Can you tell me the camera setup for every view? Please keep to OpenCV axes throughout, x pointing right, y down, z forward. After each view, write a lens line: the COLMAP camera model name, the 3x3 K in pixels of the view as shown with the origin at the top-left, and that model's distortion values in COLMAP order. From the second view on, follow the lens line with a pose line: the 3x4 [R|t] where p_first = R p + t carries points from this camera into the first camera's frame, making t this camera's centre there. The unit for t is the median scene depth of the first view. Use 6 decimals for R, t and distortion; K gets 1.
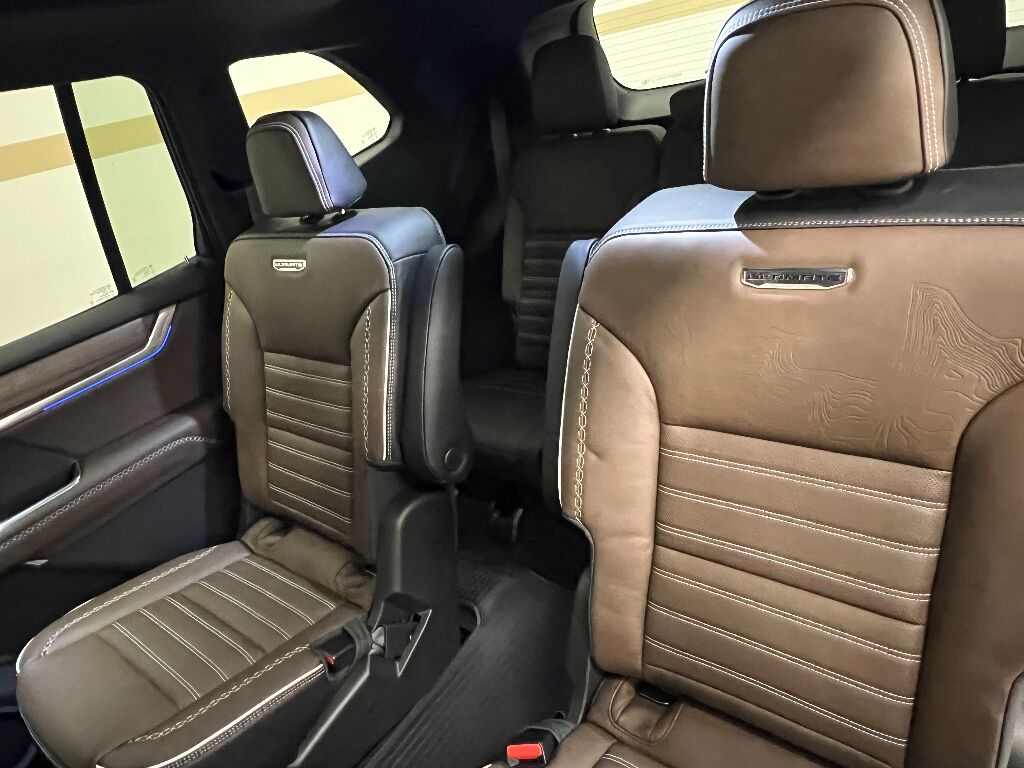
lens RADIAL K [[669.7, 0, 512.2], [0, 669.7, 386.5], [0, 0, 1]] dist [-0.007923, -0.002605]
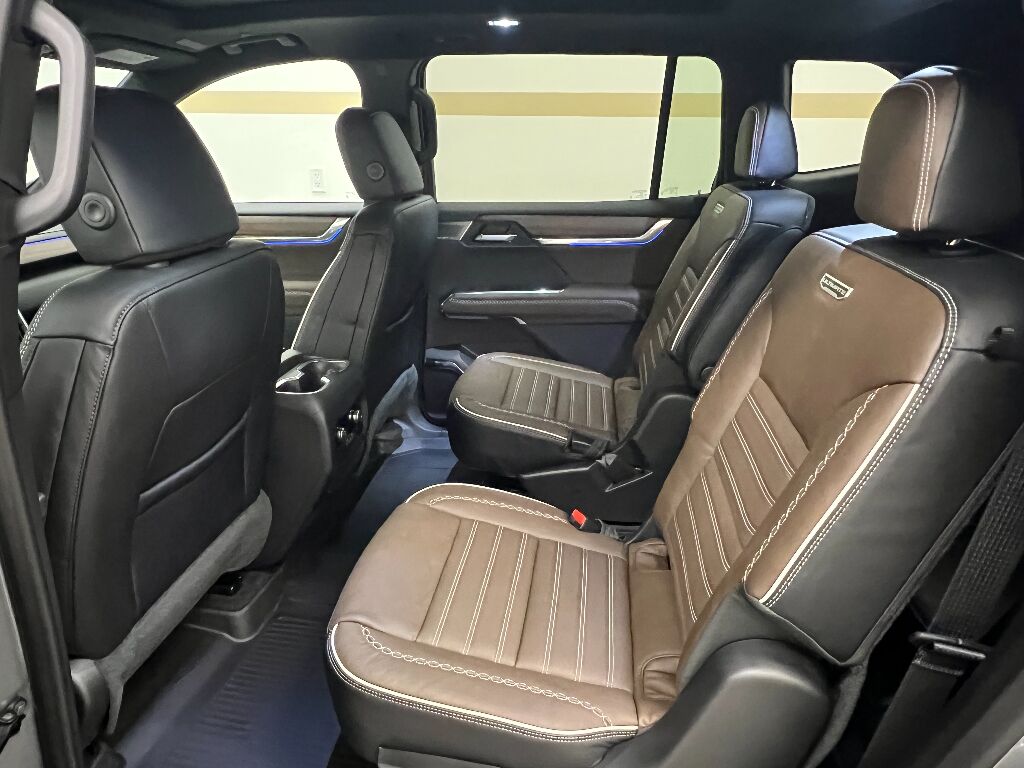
lens RADIAL K [[669.7, 0, 513.9], [0, 669.7, 379.1], [0, 0, 1]] dist [-0.007923, -0.002605]
pose [[0.512794, 0.489861, -0.705038, 0.529244], [-0.483598, 0.843366, 0.234237, -0.004682], [0.709349, 0.220839, 0.669368, -0.123646]]
